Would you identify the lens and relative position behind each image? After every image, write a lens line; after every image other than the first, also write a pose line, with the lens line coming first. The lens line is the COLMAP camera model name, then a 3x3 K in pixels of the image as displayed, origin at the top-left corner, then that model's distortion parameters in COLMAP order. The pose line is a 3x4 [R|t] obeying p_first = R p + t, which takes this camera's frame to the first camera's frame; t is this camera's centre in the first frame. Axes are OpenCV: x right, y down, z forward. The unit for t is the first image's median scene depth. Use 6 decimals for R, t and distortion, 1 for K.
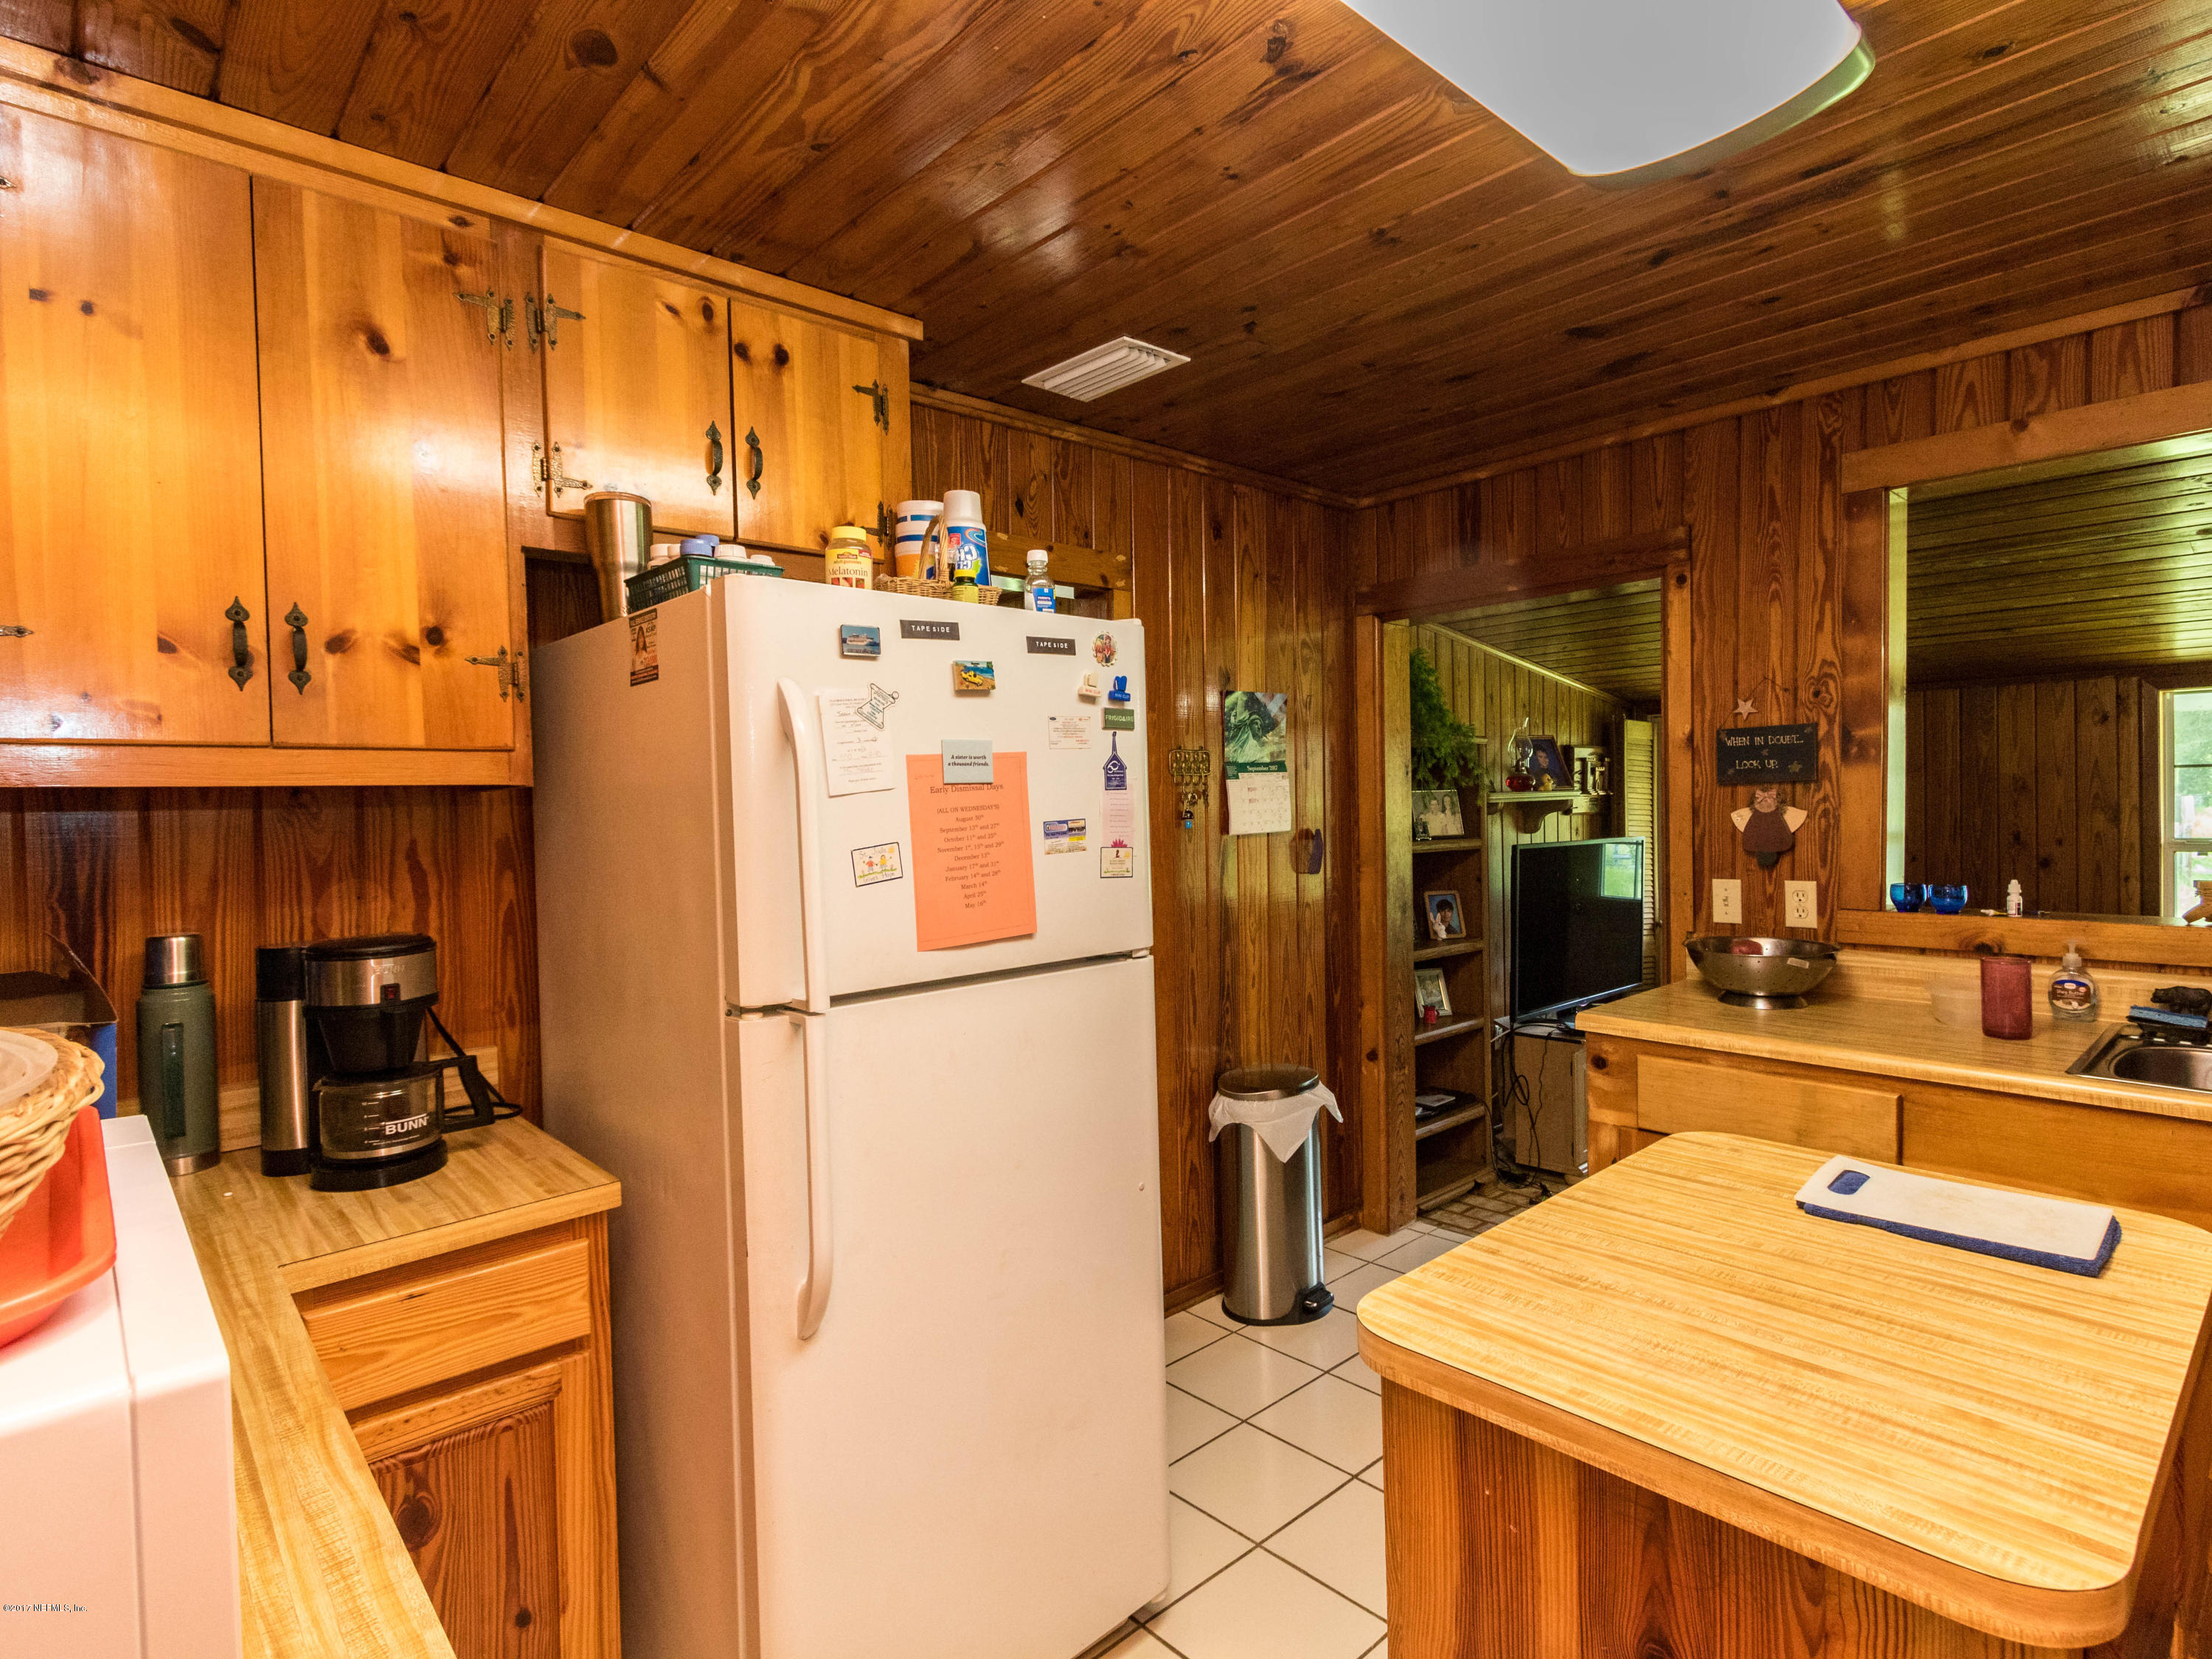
lens RADIAL K [[1158.1, 0, 1102.5], [0, 1158.1, 828.2], [0, 0, 1]] dist [0.013826, -0.002919]
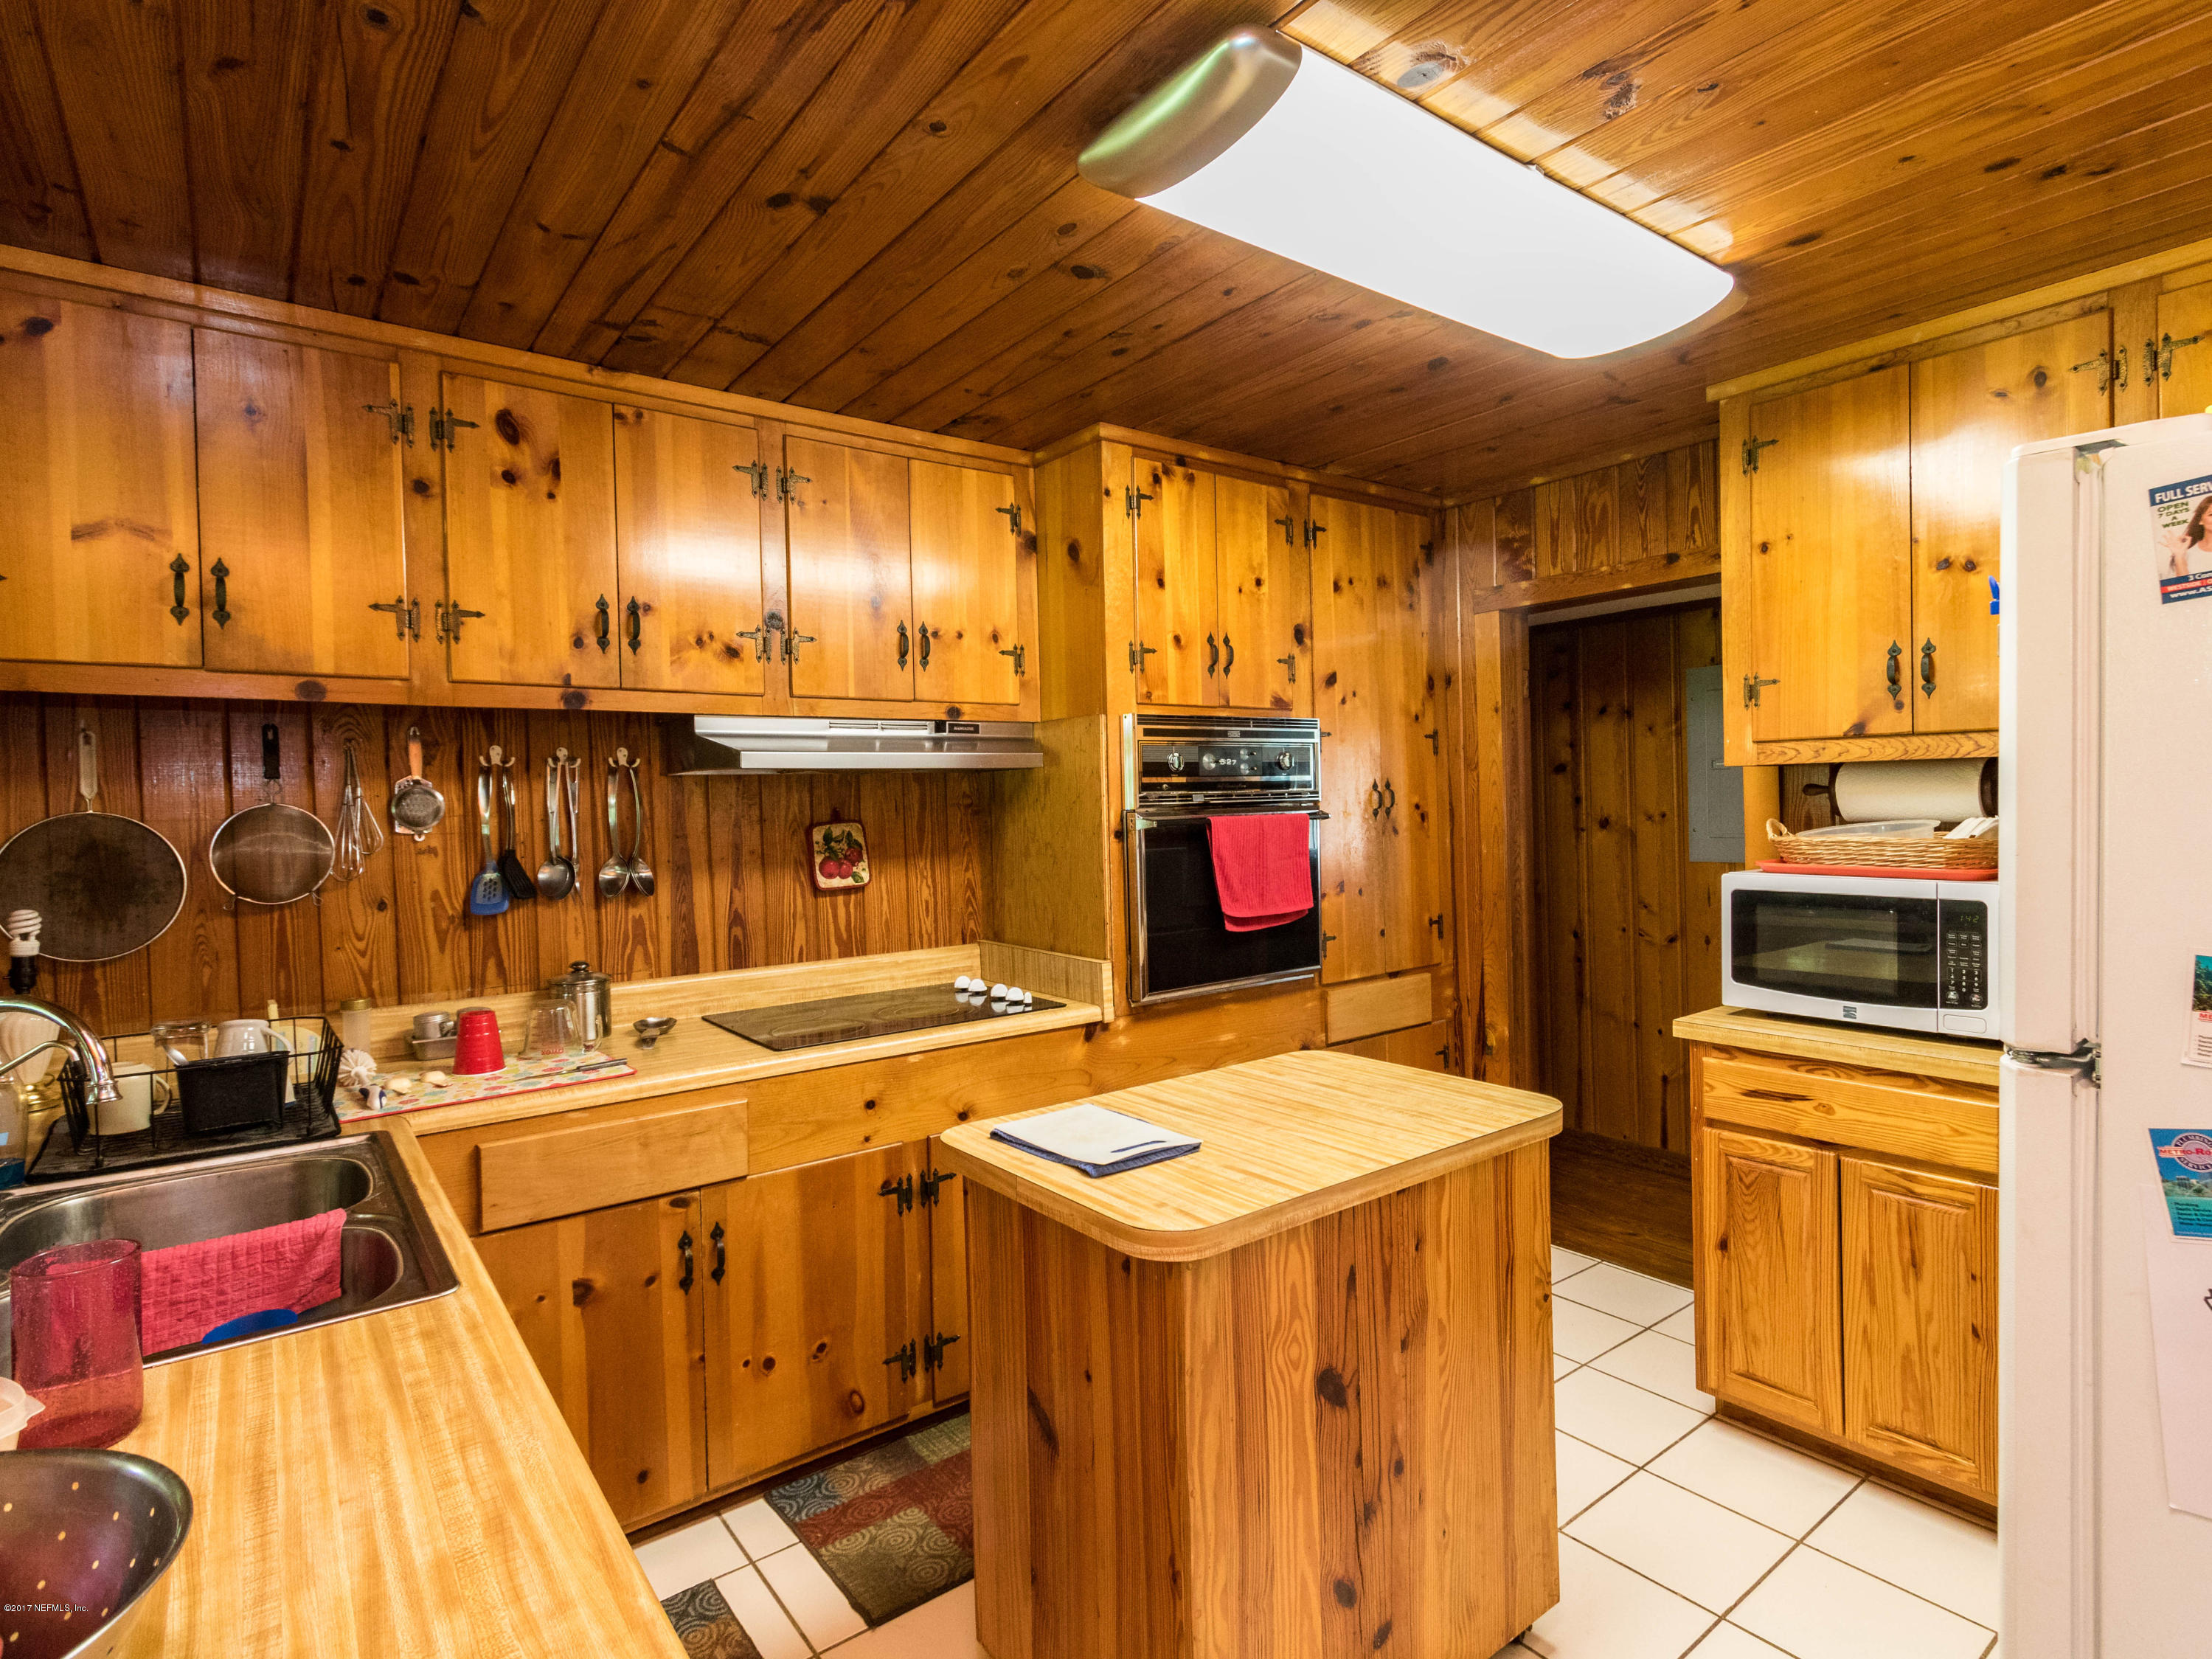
lens RADIAL K [[1158.1, 0, 1108.9], [0, 1158.1, 828.6], [0, 0, 1]] dist [0.013826, -0.002919]
pose [[-0.996078, 0.028008, 0.083924, 0.675170], [0.032800, 0.997876, 0.056275, -0.090071], [-0.082170, 0.058807, -0.994882, 2.541108]]
